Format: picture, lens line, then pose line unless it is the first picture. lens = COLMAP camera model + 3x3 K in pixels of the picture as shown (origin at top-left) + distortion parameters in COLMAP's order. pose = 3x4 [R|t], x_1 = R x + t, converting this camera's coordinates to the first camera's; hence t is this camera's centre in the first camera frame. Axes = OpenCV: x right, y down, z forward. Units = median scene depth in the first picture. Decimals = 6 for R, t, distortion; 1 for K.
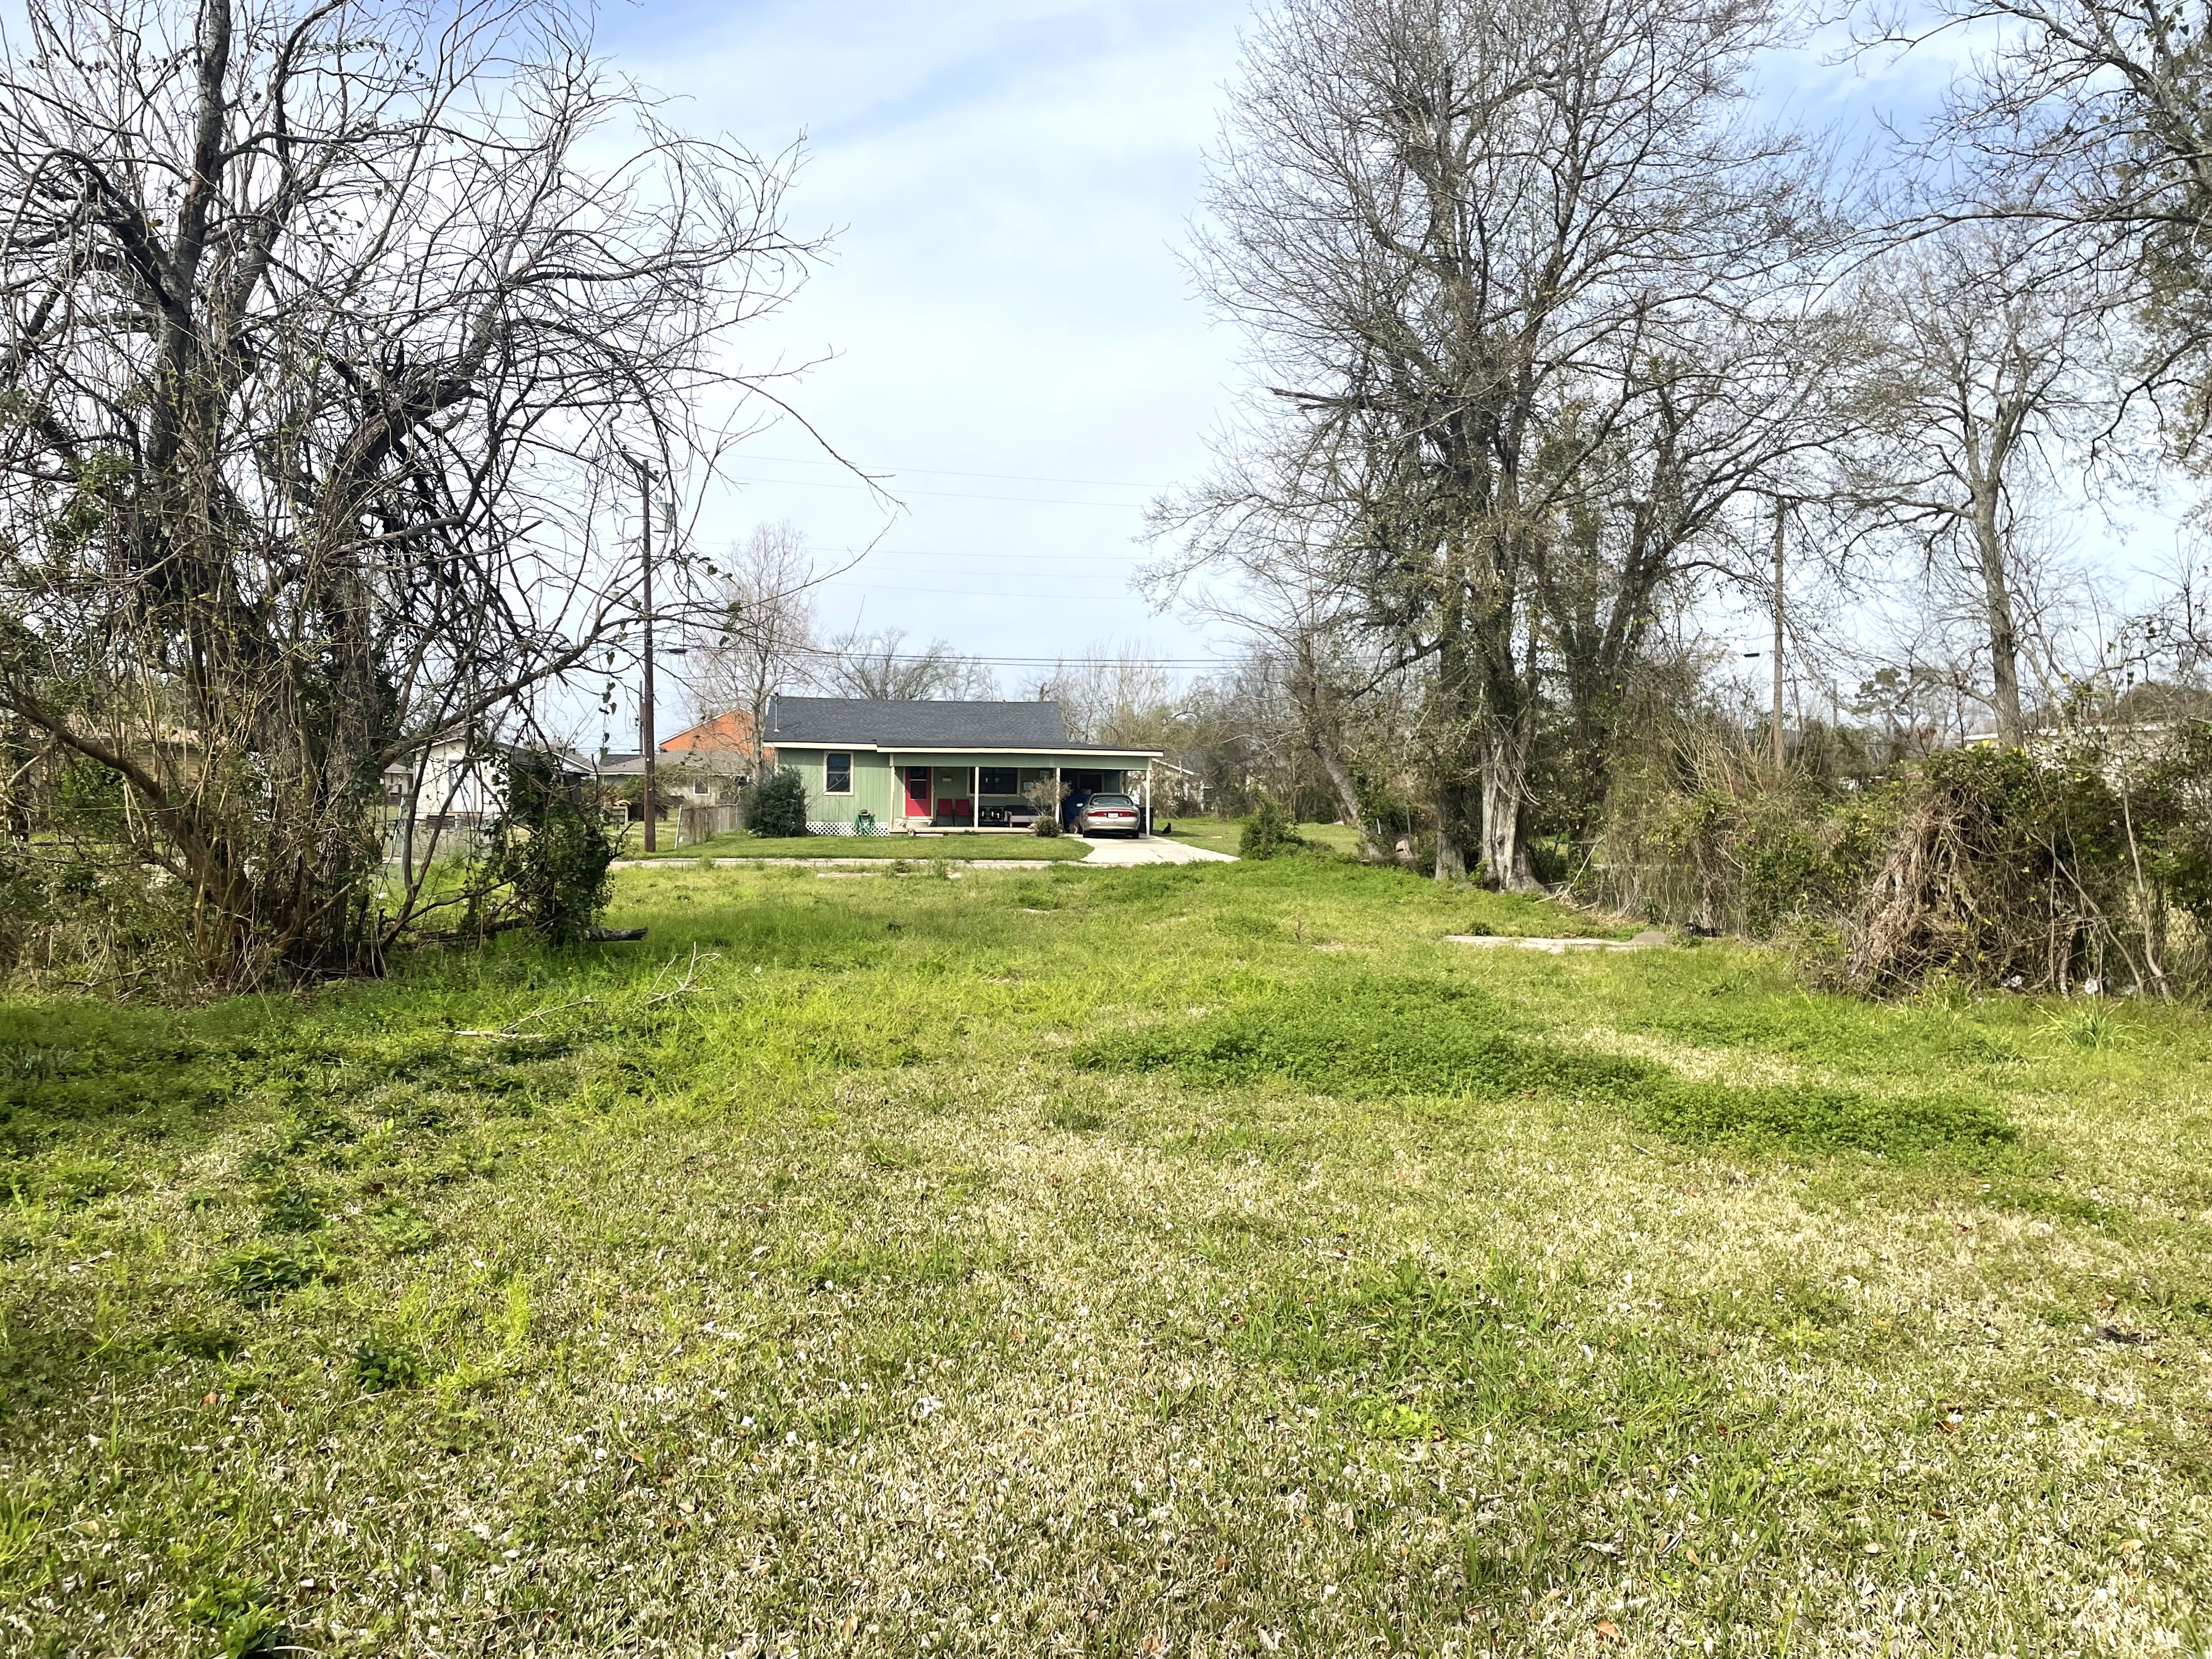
lens RADIAL K [[1684.0, 0, 1116.5], [0, 1684.0, 845.6], [0, 0, 1]] dist [0.067277, -0.083110]
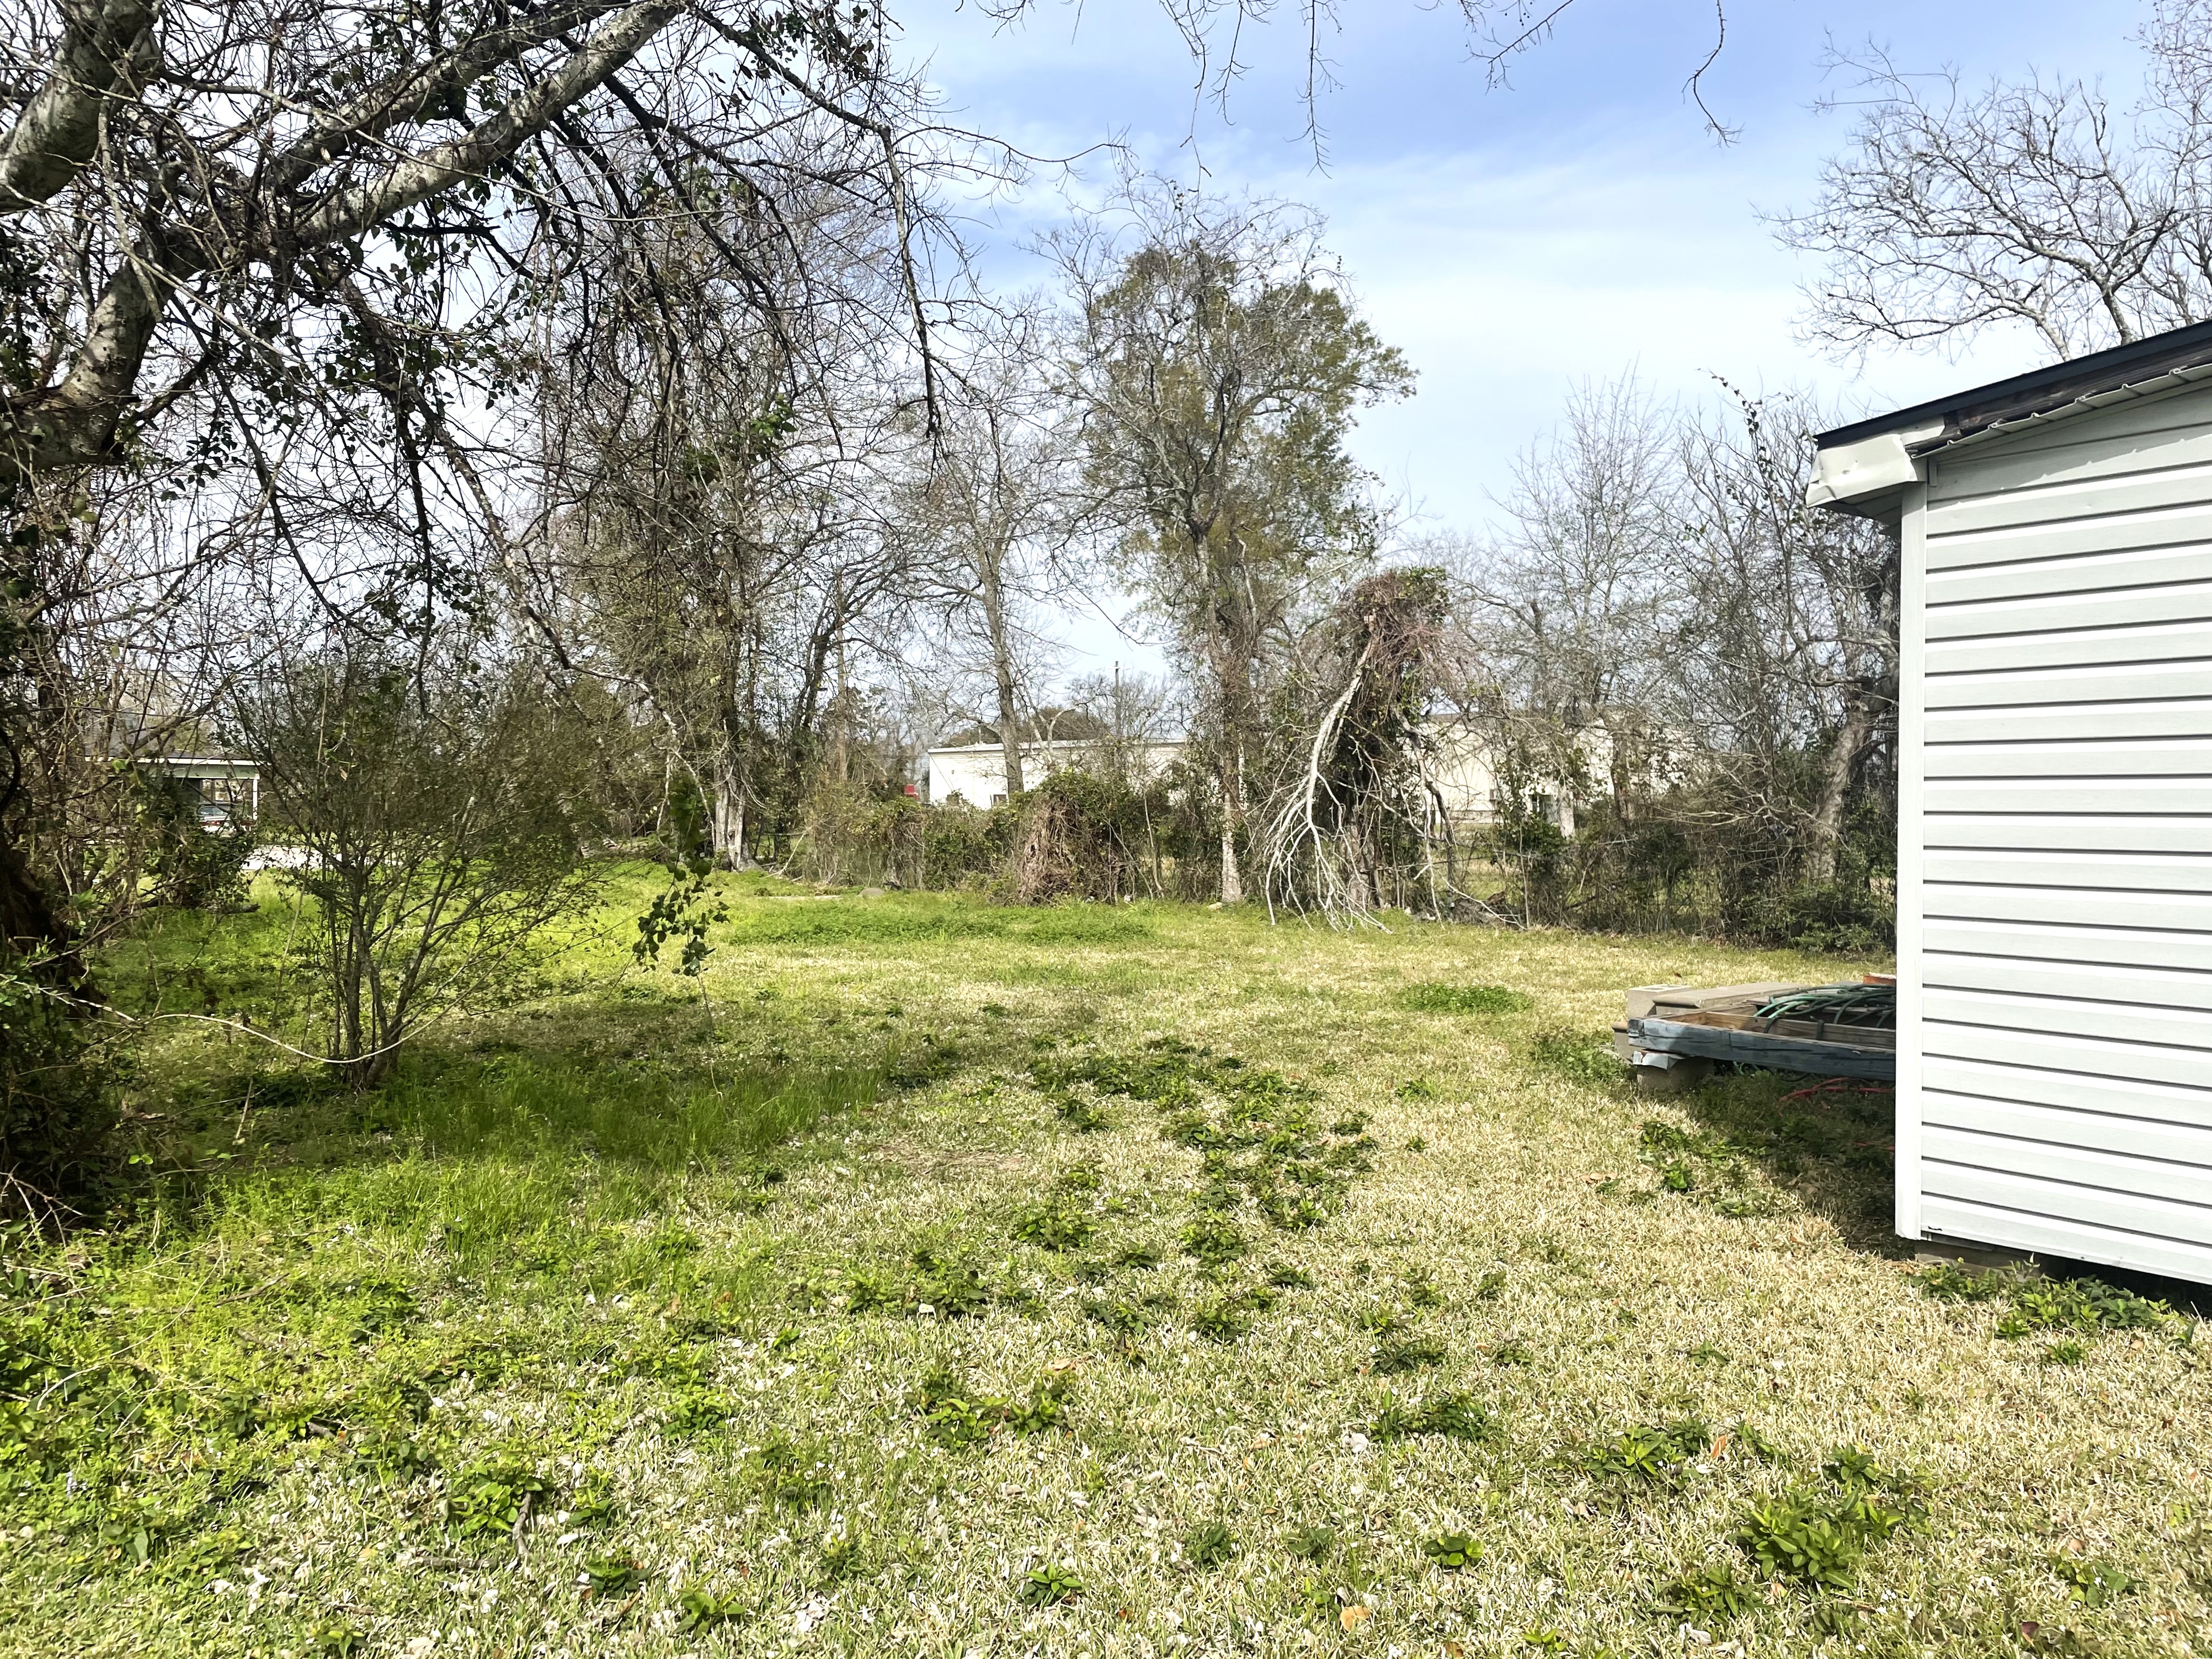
lens RADIAL K [[1684.0, 0, 1102.7], [0, 1684.0, 820.9], [0, 0, 1]] dist [0.067277, -0.083110]
pose [[0.838059, -0.012414, 0.545438, -0.466156], [0.022584, 0.999674, -0.011948, 0.016359], [-0.545112, 0.022331, 0.838066, -0.553160]]
